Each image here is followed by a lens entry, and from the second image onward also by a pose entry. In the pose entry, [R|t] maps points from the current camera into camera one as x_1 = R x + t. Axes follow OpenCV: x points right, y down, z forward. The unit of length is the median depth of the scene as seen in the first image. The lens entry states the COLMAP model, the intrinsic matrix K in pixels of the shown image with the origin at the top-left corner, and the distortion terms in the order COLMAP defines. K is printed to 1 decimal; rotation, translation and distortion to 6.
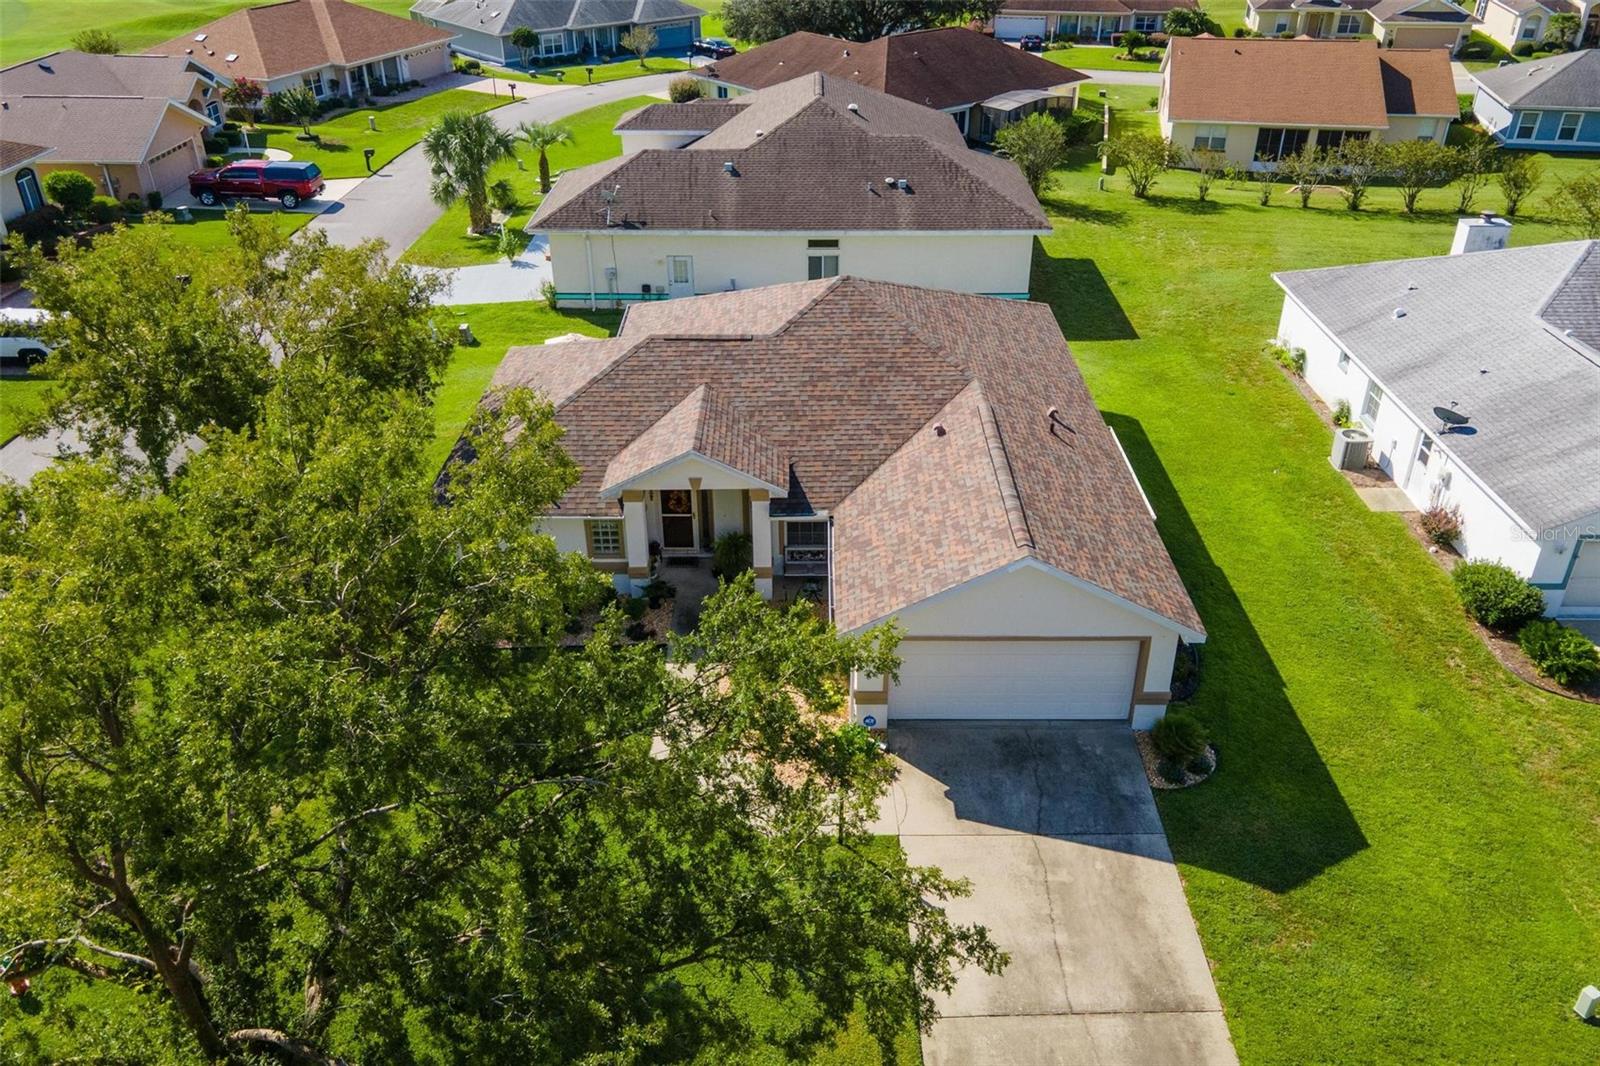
lens RADIAL K [[1150.6, 0, 828.5], [0, 1150.6, 524.8], [0, 0, 1]] dist [0.024128, 0.003666]
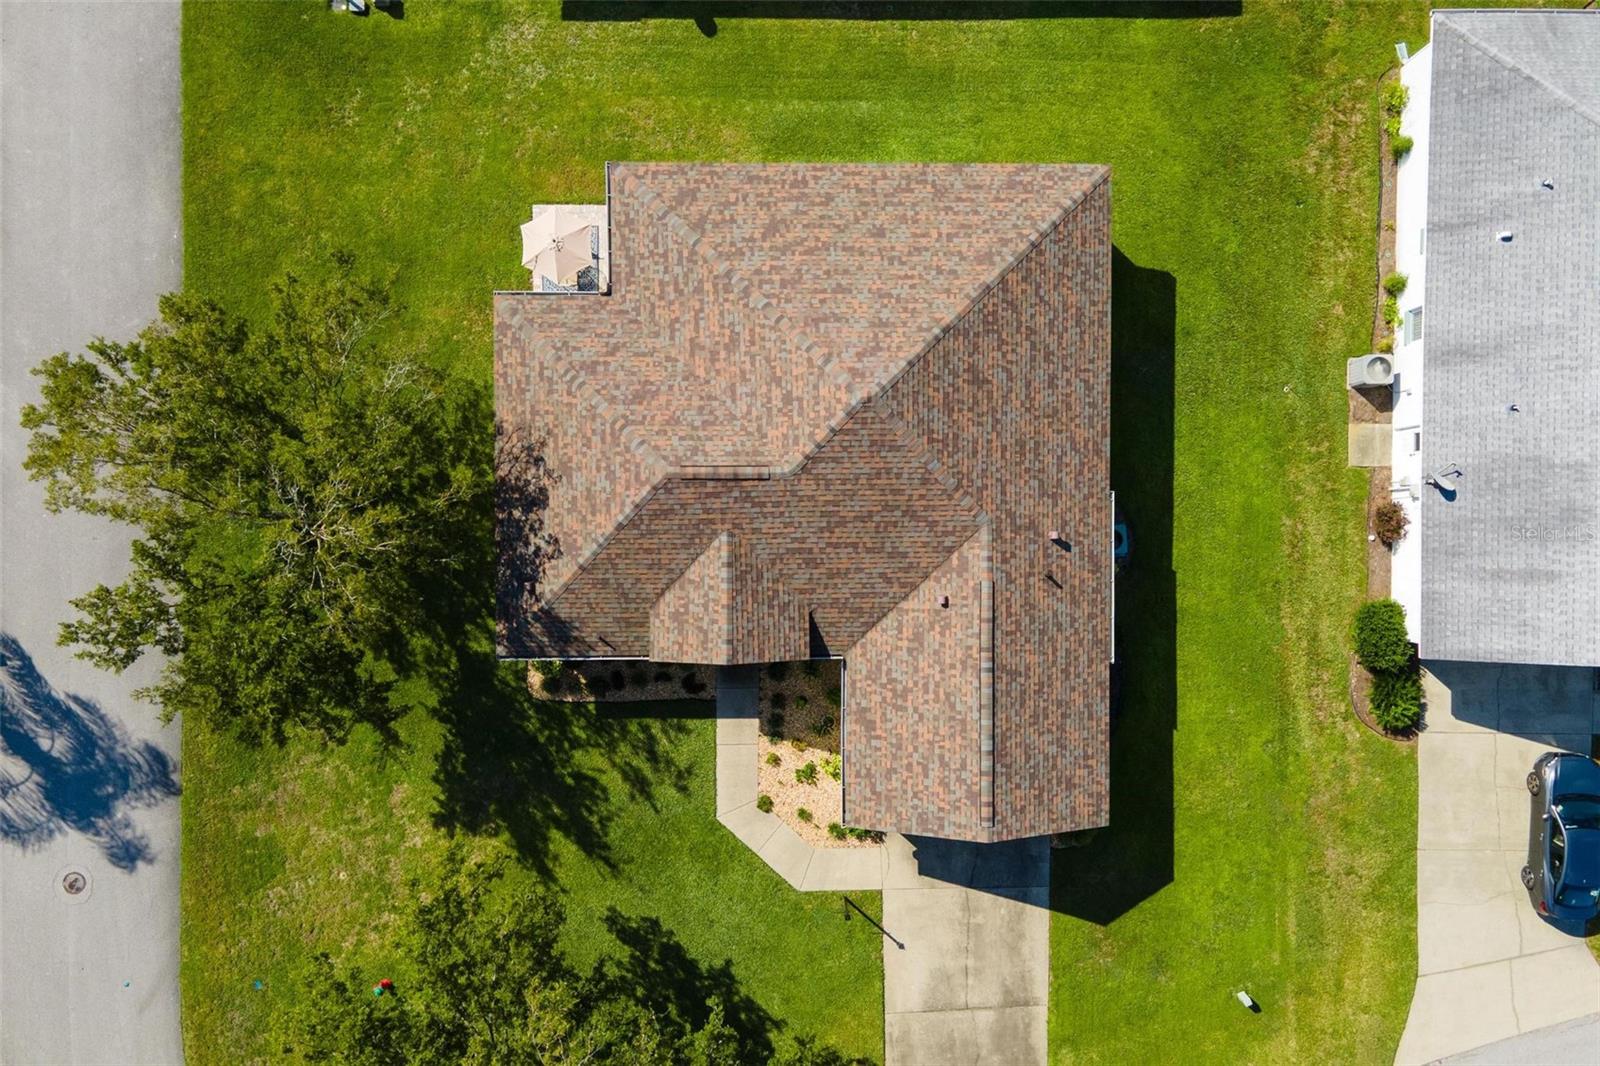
lens RADIAL K [[1146.8, 0, 851.3], [0, 1146.8, 526.5], [0, 0, 1]] dist [0.024560, 0.000108]
pose [[0.999560, 0.010016, 0.027928, -0.023581], [-0.029097, 0.514936, 0.856735, -1.023181], [-0.005800, -0.857170, 0.515000, 0.465480]]
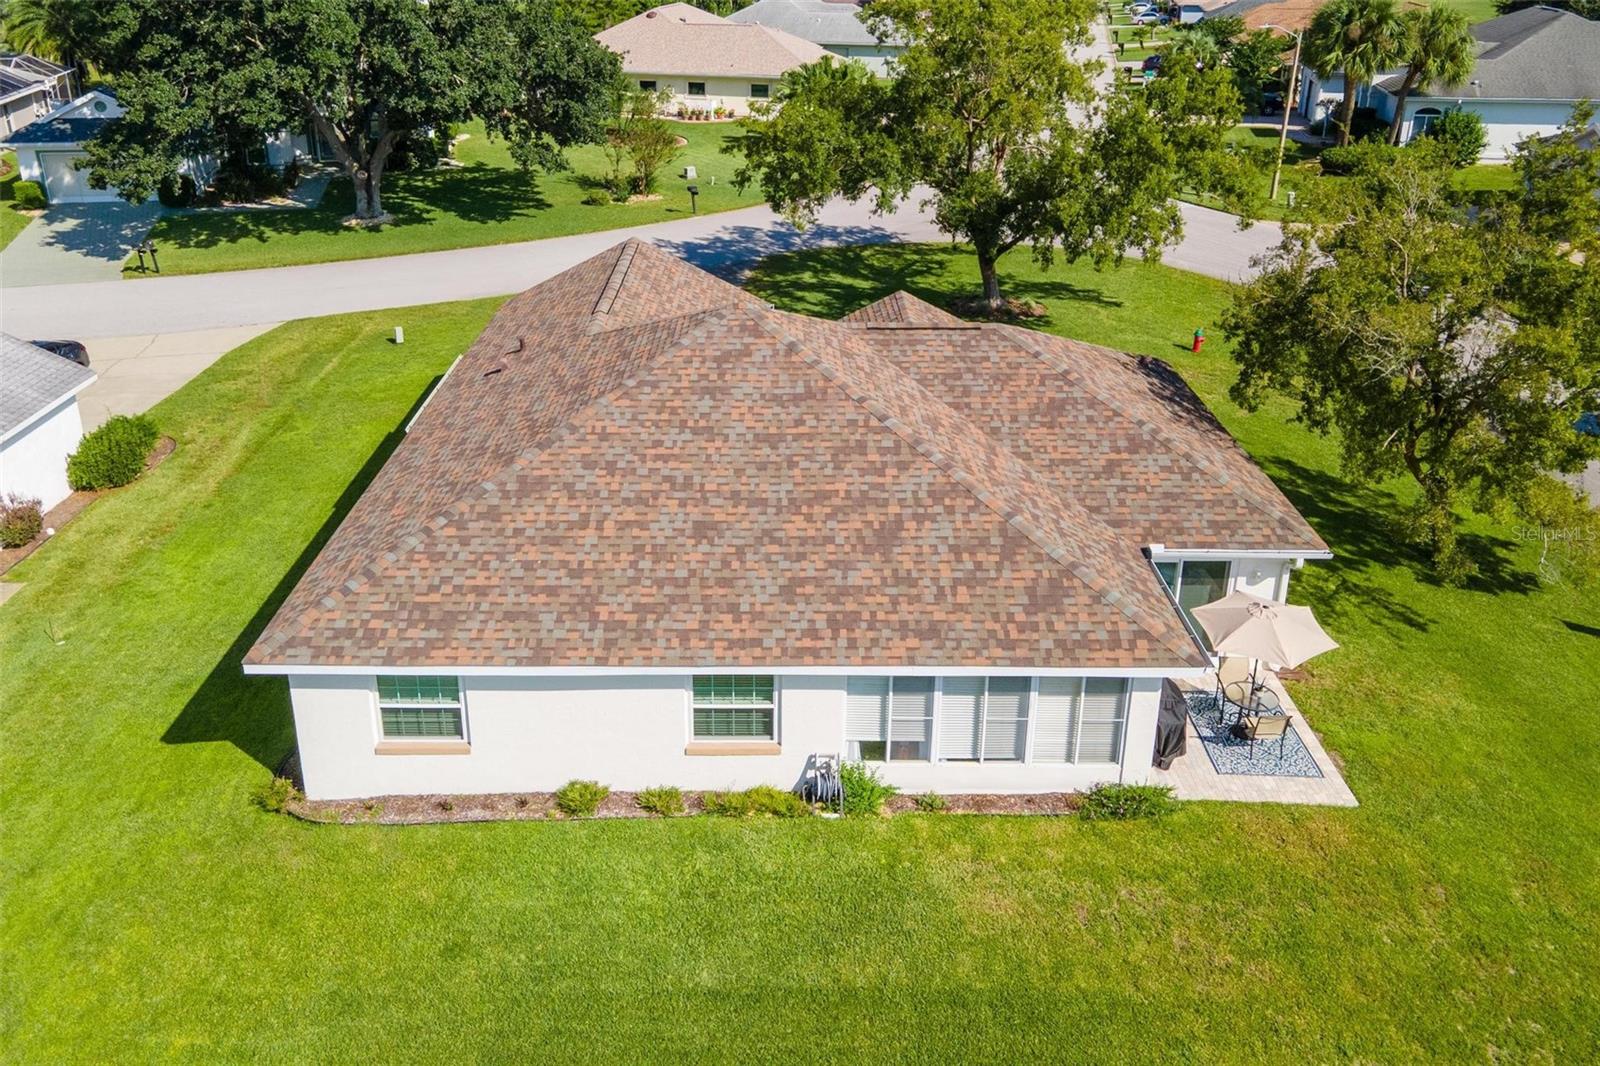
lens RADIAL K [[1290.3, 0, 777.2], [0, 1290.3, 416.0], [0, 0, 1]] dist [0.024799, 0.000695]
pose [[-0.999847, -0.010639, 0.013912, -0.019942], [0.004653, 0.604454, 0.796627, -0.845191], [-0.016884, 0.796569, -0.604311, 1.625355]]
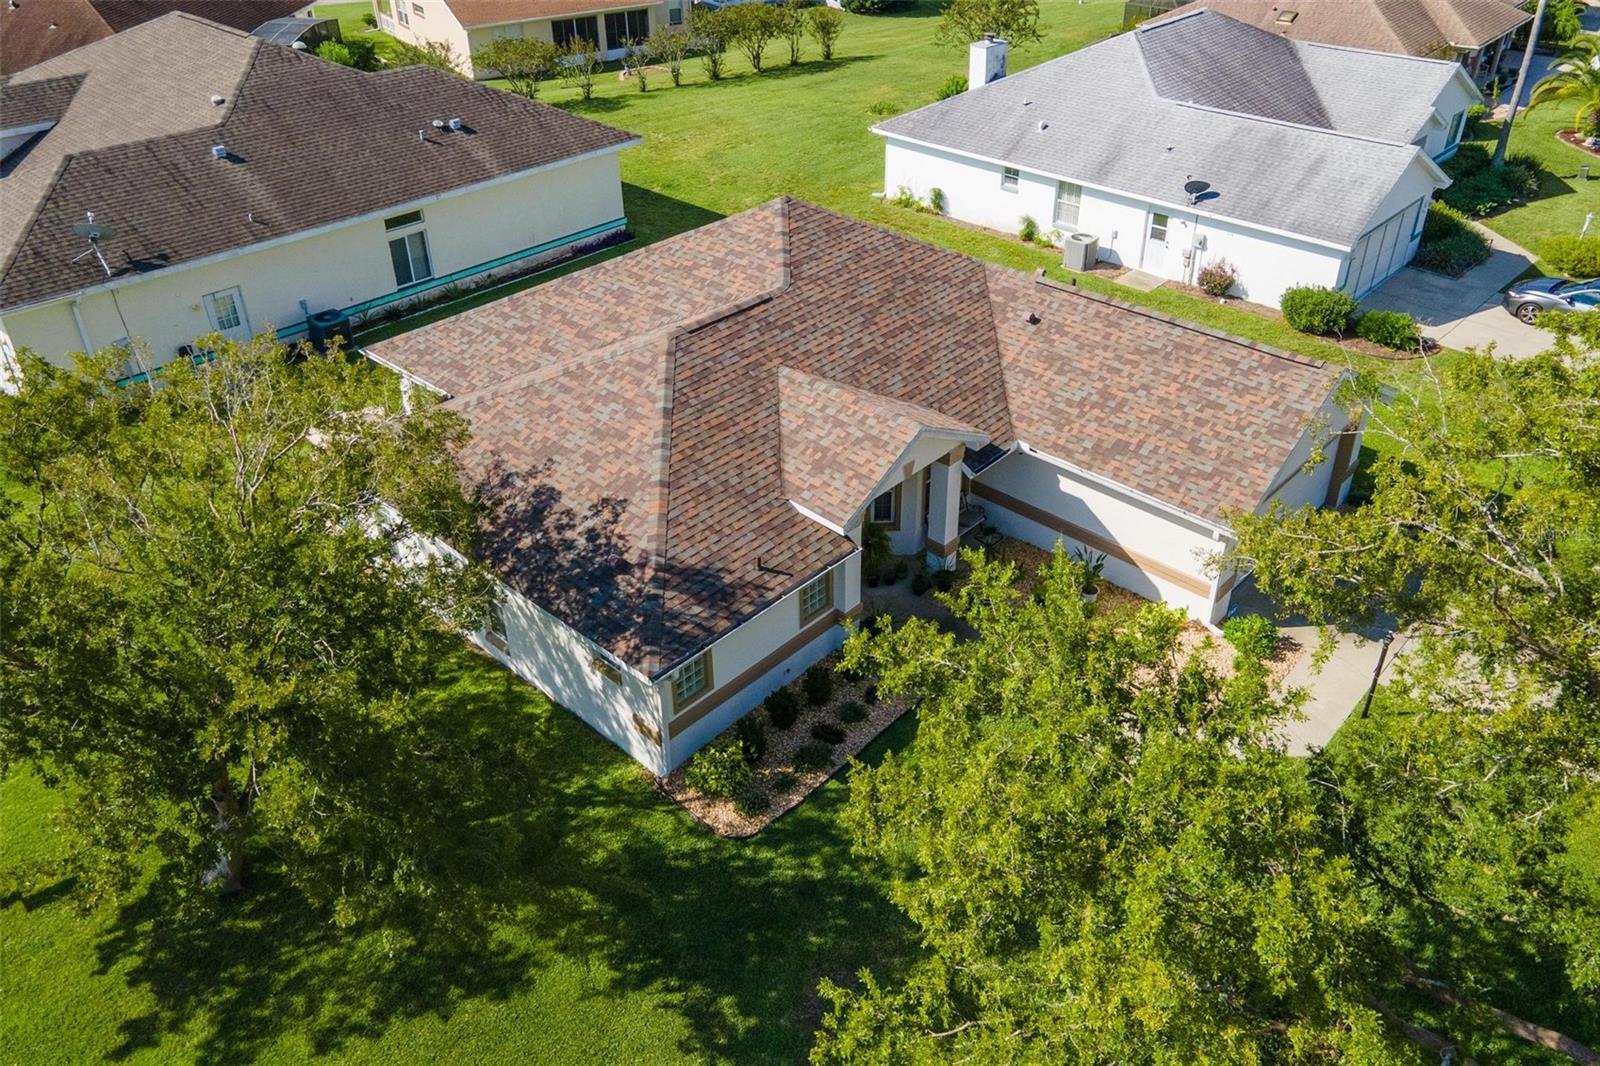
lens RADIAL K [[1218.2, 0, 851.5], [0, 1218.2, 495.0], [0, 0, 1]] dist [0.016272, 0.006038]
pose [[0.666637, -0.396470, 0.631195, -0.625437], [0.384381, 0.908380, 0.164613, -0.159340], [-0.638629, 0.132882, 0.757955, 0.363997]]
